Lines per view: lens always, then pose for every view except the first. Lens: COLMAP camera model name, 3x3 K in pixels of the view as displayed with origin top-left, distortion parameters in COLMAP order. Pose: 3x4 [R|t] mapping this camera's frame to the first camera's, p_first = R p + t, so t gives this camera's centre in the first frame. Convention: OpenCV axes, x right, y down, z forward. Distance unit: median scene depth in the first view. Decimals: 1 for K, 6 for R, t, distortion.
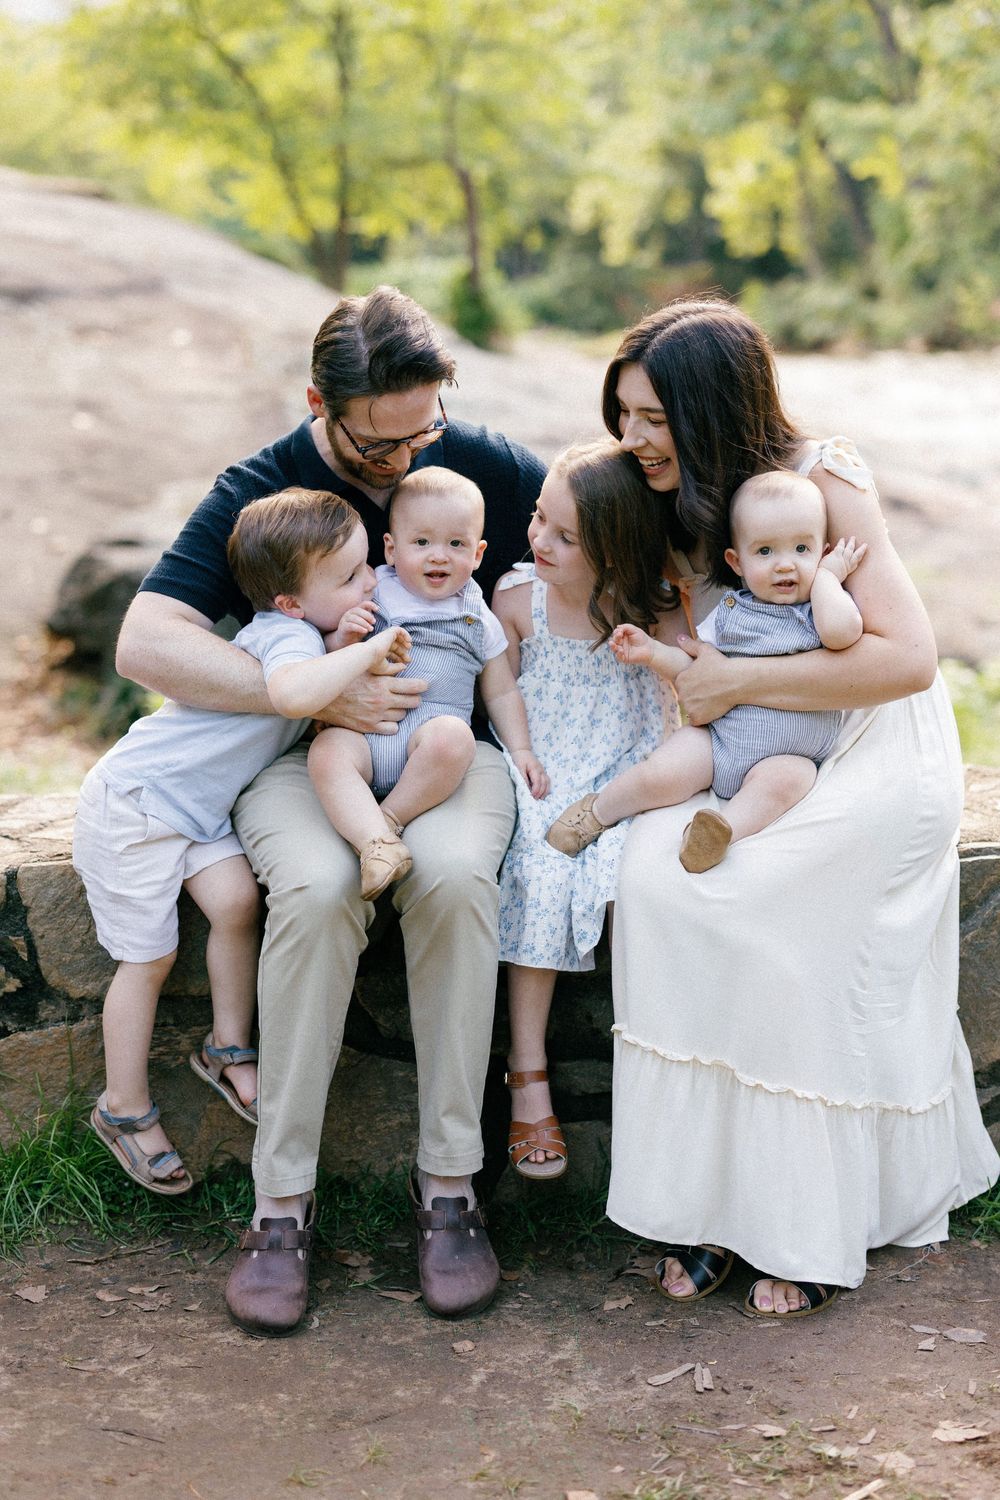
lens RADIAL K [[2386.0, 0, 606.7], [0, 2386.0, 664.2], [0, 0, 1]] dist [0.071977, -0.009511]
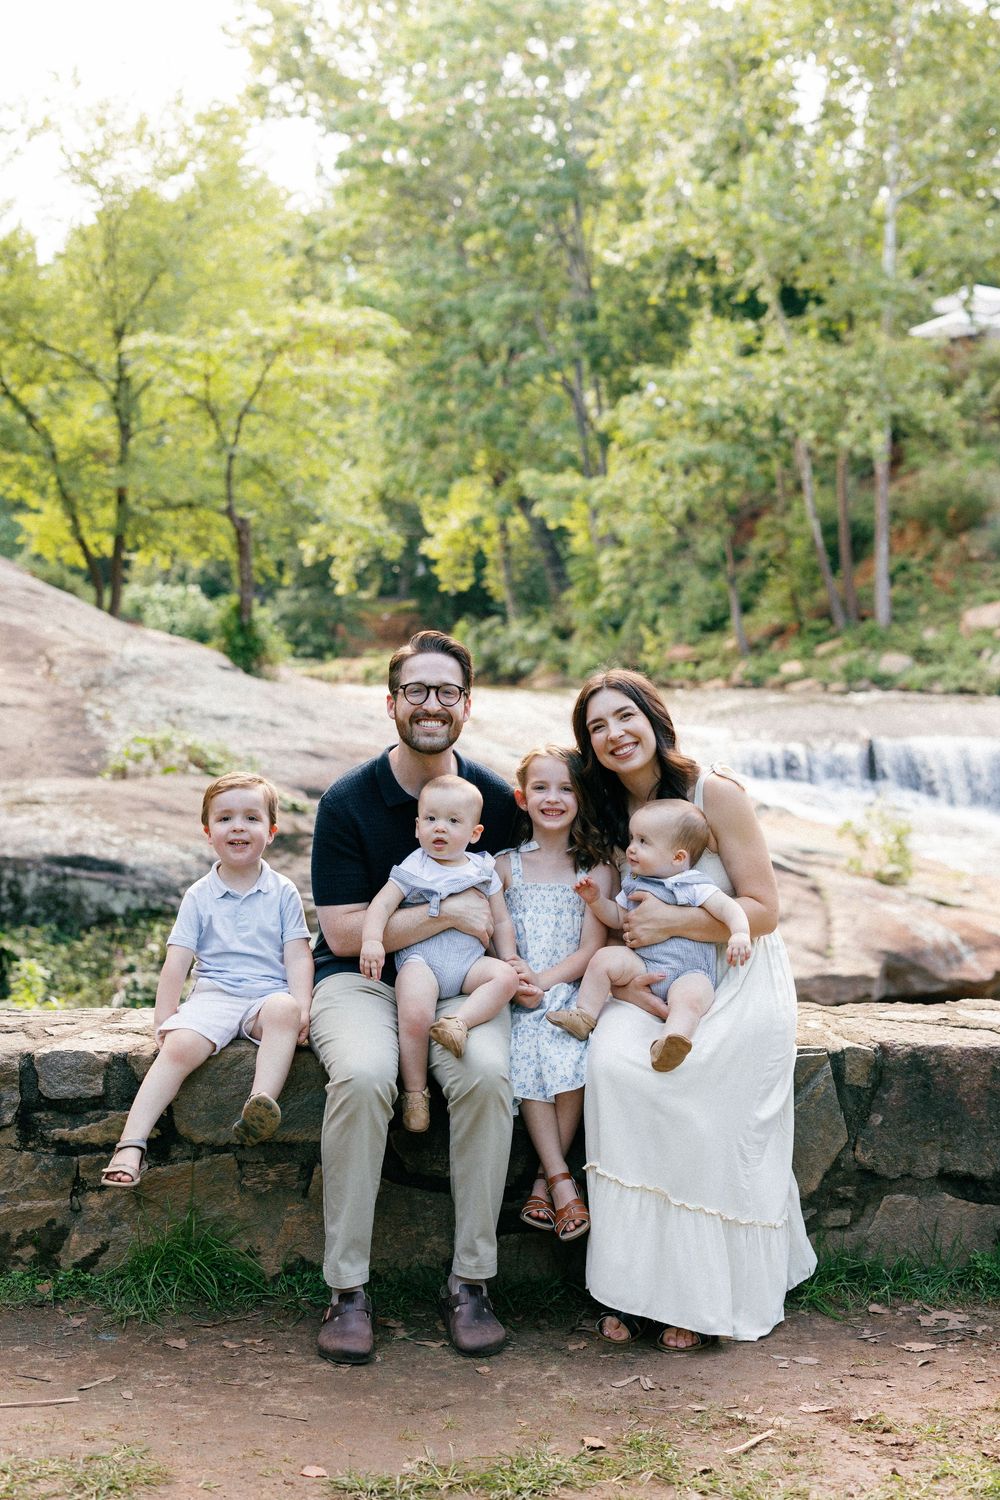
lens RADIAL K [[2386.0, 0, 606.7], [0, 2386.0, 664.2], [0, 0, 1]] dist [0.071977, -0.009511]
pose [[0.985787, 0.042255, 0.162602, -0.226124], [-0.020962, 0.991226, -0.130506, 0.036193], [-0.166690, 0.125242, 0.978023, -0.499035]]
